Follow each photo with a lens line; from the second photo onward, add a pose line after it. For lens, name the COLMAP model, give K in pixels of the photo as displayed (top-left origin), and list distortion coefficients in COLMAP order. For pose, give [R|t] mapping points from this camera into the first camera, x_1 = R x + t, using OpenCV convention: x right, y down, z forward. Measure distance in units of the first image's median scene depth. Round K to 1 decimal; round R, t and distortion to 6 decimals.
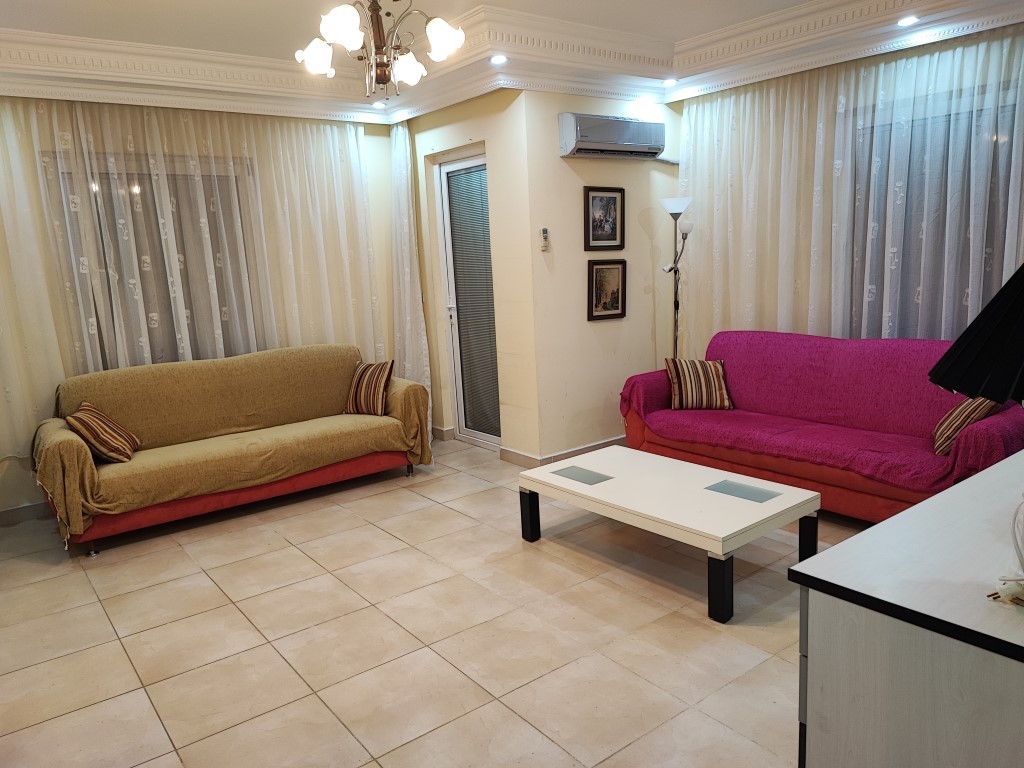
lens RADIAL K [[744.2, 0, 514.9], [0, 744.2, 386.7], [0, 0, 1]] dist [0.021218, -0.021402]
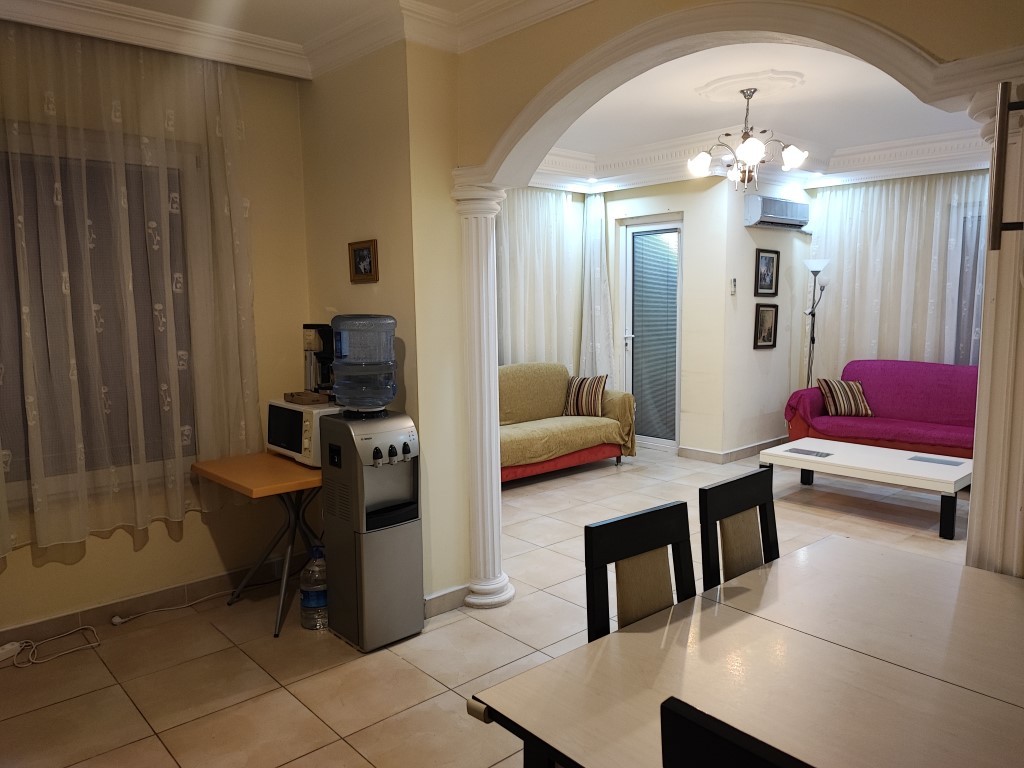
lens RADIAL K [[744.2, 0, 513.6], [0, 744.2, 383.9], [0, 0, 1]] dist [0.021218, -0.021402]
pose [[0.996389, 0.029667, 0.079557, -0.436260], [-0.024028, 0.997192, -0.070930, 0.077520], [-0.081438, 0.068762, 0.994304, -0.272130]]
